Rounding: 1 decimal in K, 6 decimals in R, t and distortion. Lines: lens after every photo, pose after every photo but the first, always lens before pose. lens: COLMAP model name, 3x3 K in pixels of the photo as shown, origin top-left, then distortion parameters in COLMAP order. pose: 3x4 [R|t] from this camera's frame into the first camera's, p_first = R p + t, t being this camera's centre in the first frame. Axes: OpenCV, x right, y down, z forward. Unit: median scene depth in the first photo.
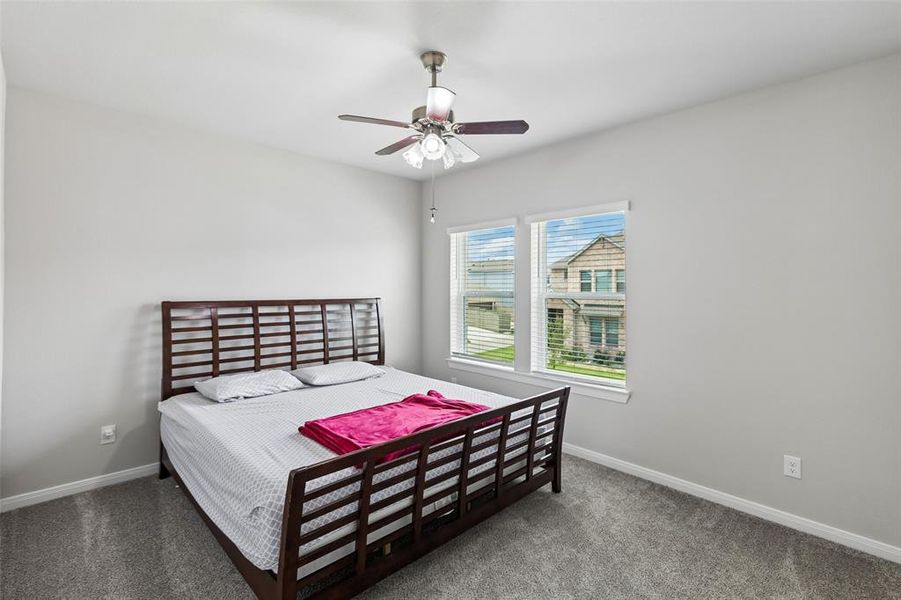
lens RADIAL K [[410.9, 0, 448.2], [0, 410.9, 292.6], [0, 0, 1]] dist [0.011927, -0.001720]
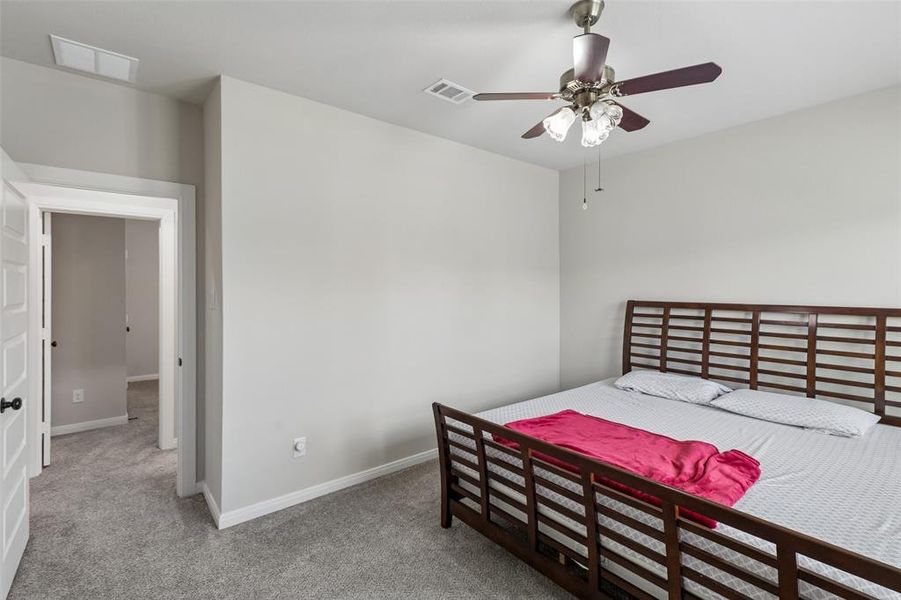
lens RADIAL K [[410.9, 0, 451.7], [0, 410.9, 300.1], [0, 0, 1]] dist [0.011927, -0.001720]
pose [[-0.067769, 0.025922, -0.997364, 0.570735], [-0.016892, 0.999489, 0.027125, -0.003422], [0.997558, 0.018686, -0.067297, 0.554570]]
